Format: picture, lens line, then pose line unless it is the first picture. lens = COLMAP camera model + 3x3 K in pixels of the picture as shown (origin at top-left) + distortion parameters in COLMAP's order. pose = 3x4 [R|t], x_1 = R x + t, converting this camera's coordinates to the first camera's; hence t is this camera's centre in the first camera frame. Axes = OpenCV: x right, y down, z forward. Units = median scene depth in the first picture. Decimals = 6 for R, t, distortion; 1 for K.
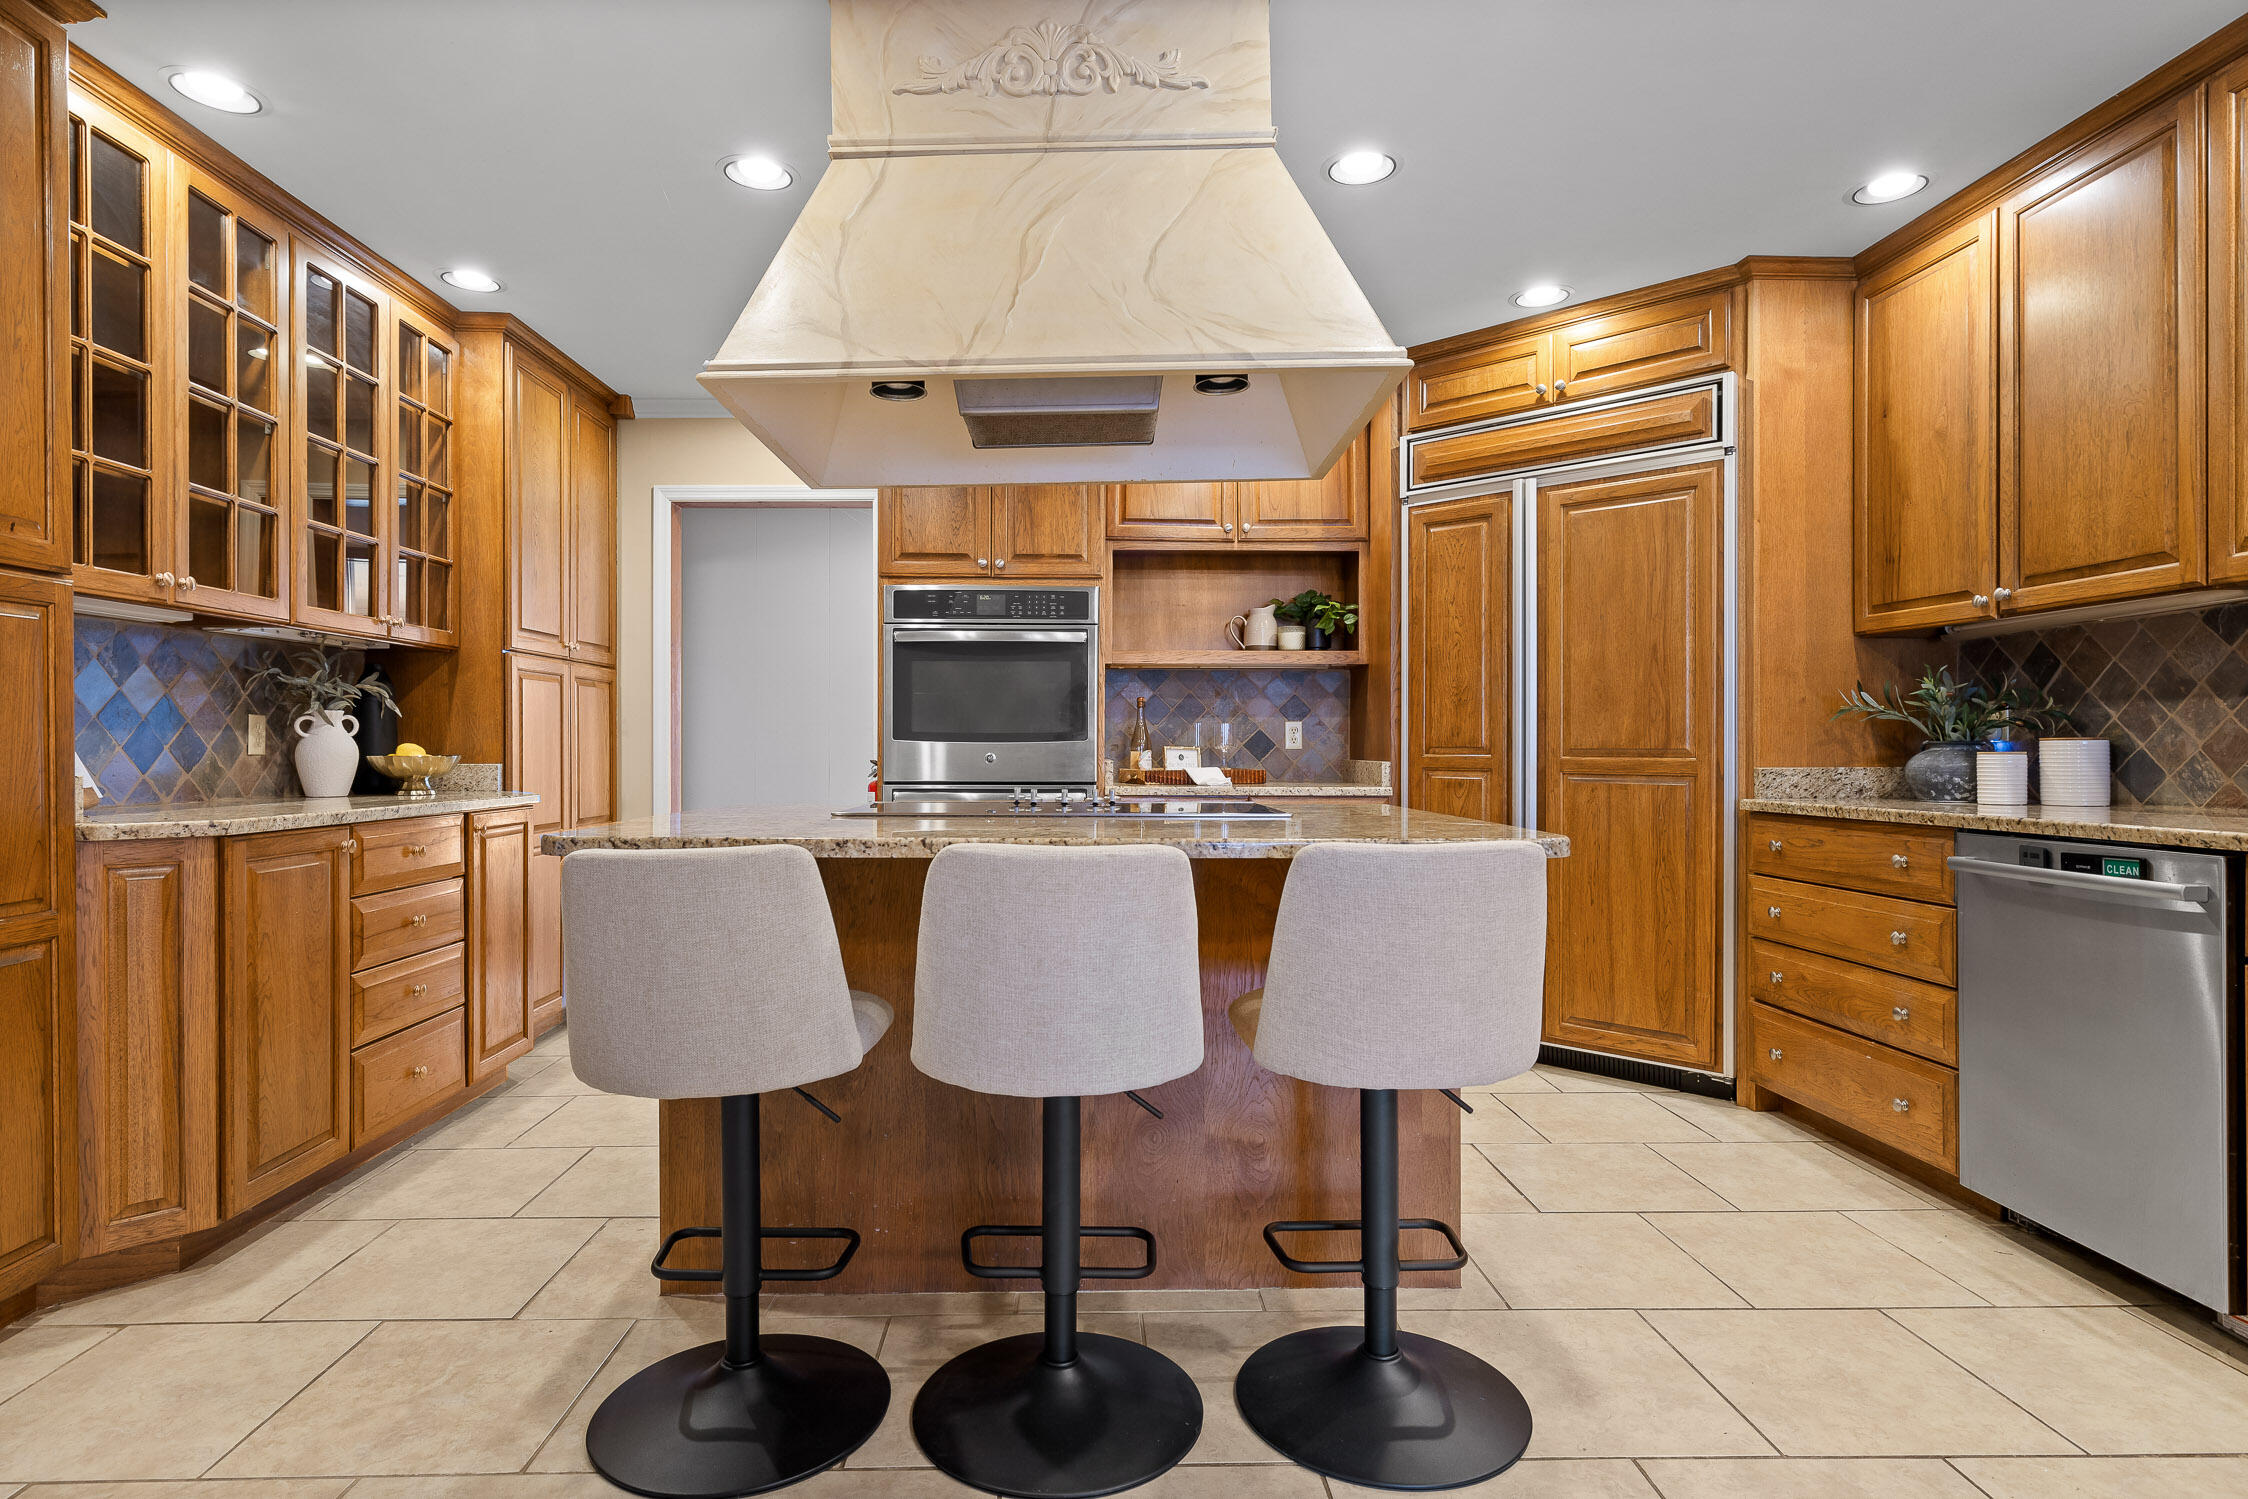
lens RADIAL K [[1183.4, 0, 1081.3], [0, 1183.4, 746.3], [0, 0, 1]] dist [-0.003668, 0.002502]
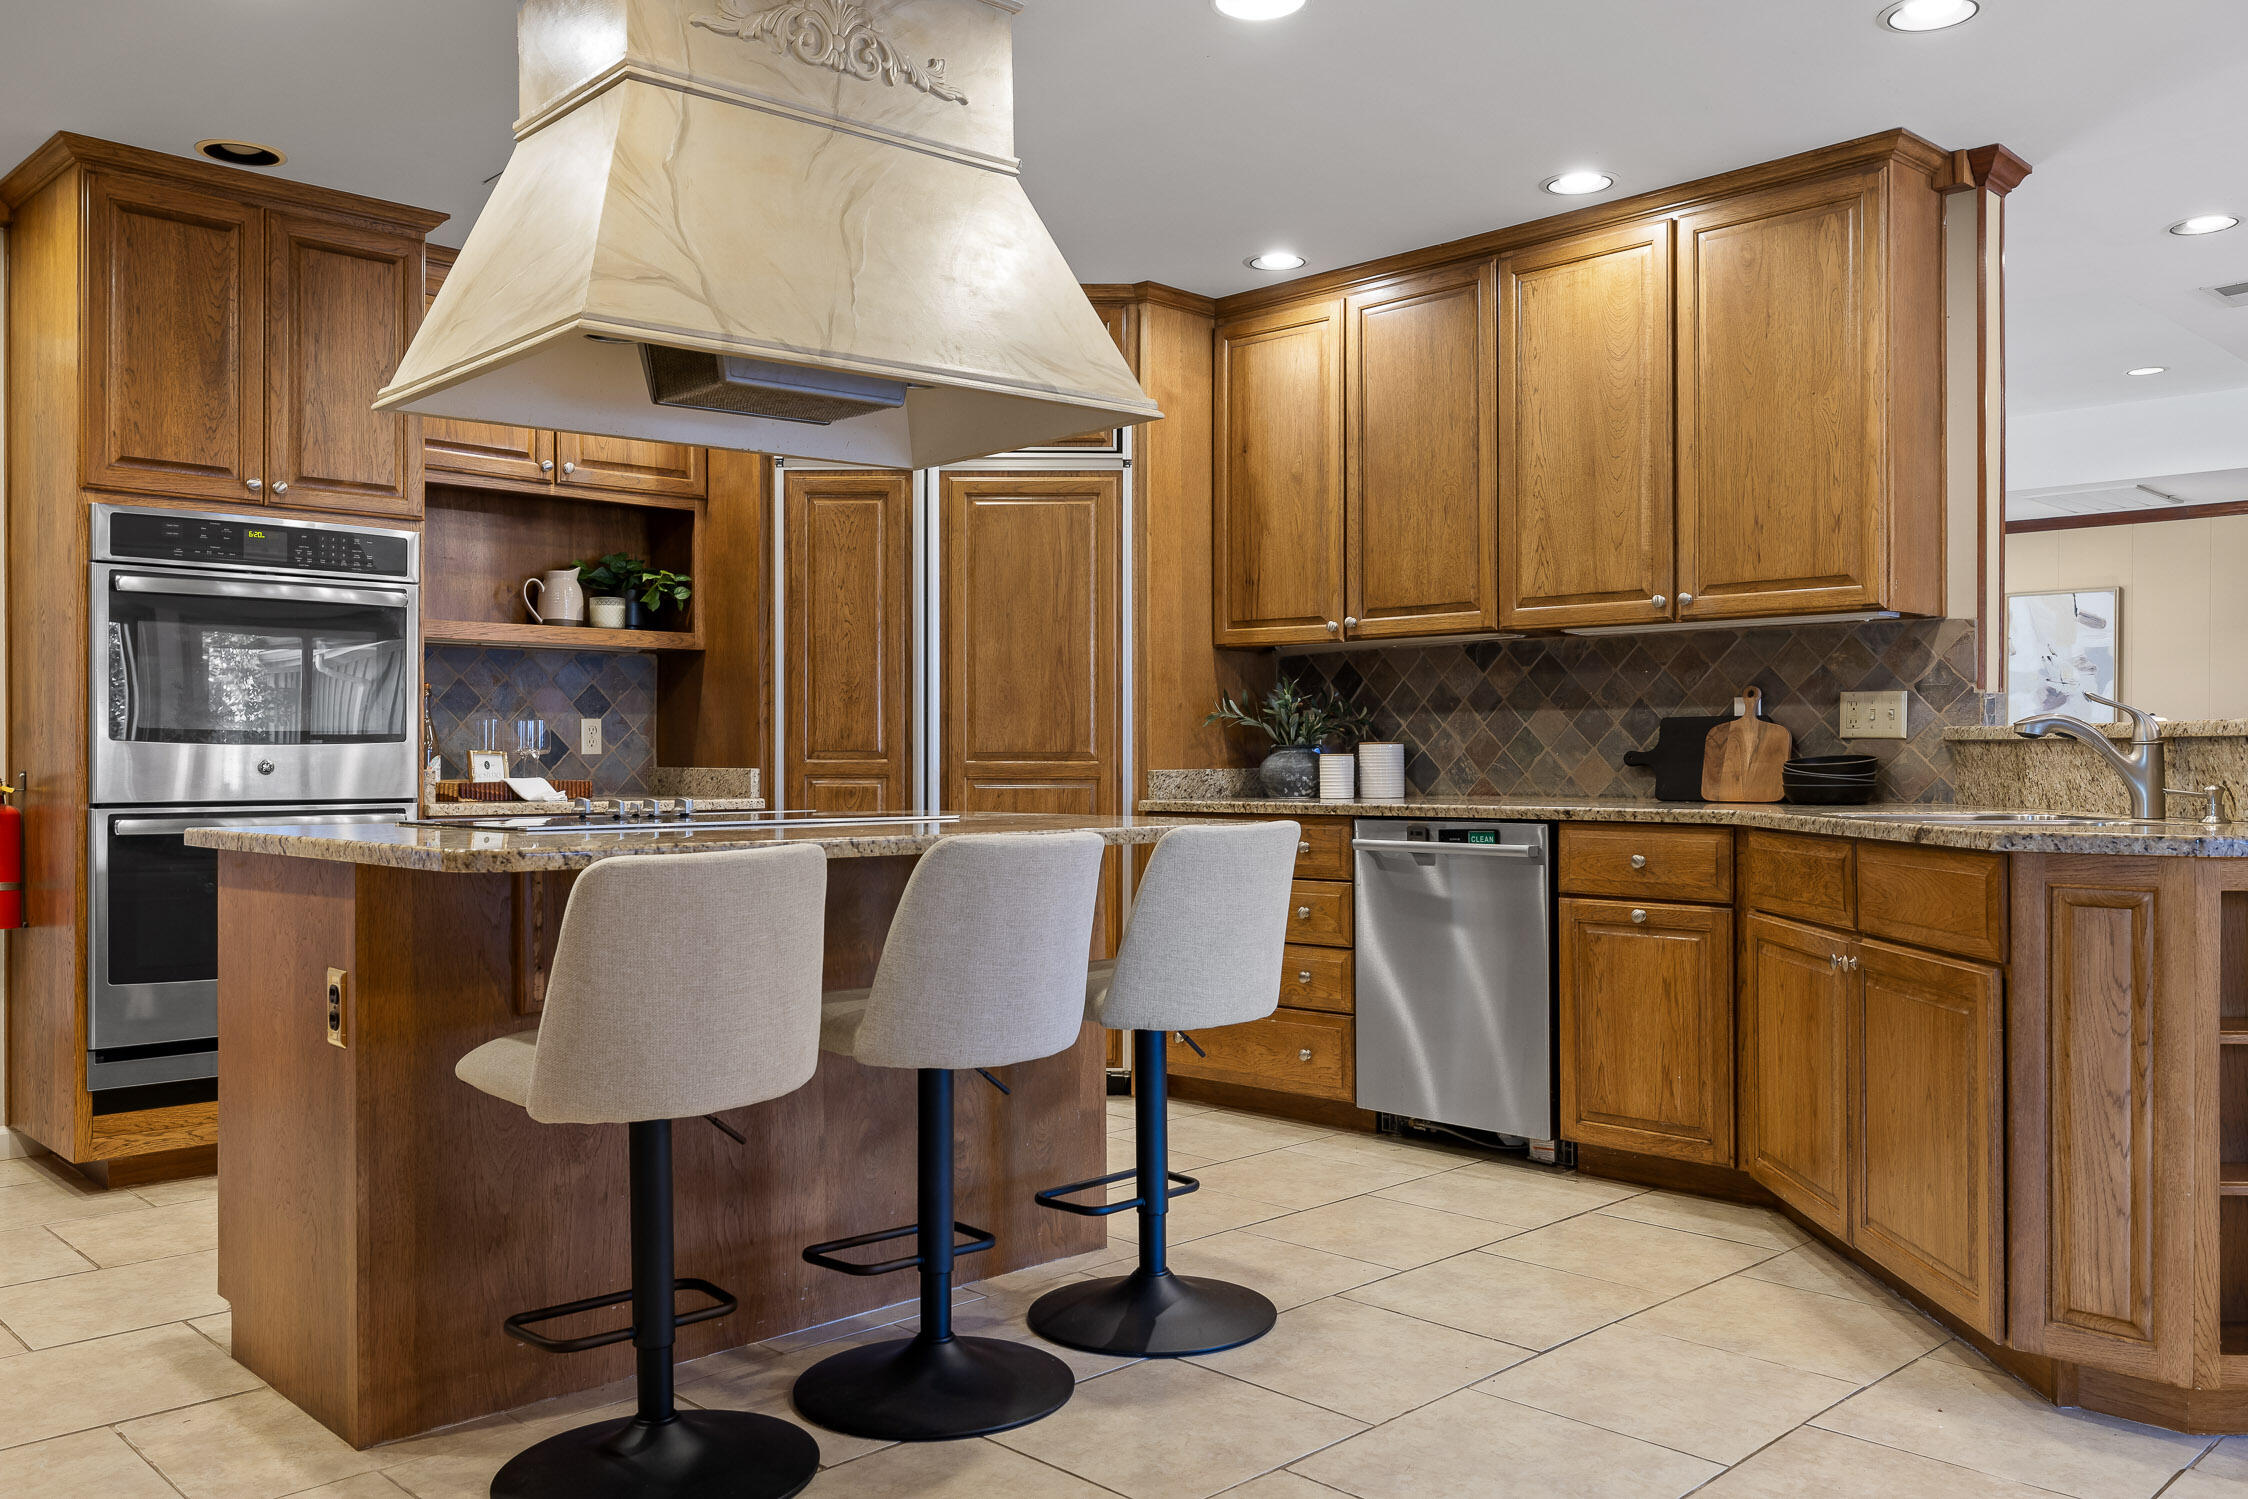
lens RADIAL K [[1829.6, 0, 1125.6], [0, 1829.6, 752.7], [0, 0, 1]] dist [0.001787, -0.005773]
pose [[0.720151, -0.000532, 0.693817, -0.598885], [0.001647, 0.999998, -0.000943, 0.004390], [-0.693815, 0.001822, 0.720151, -0.159005]]
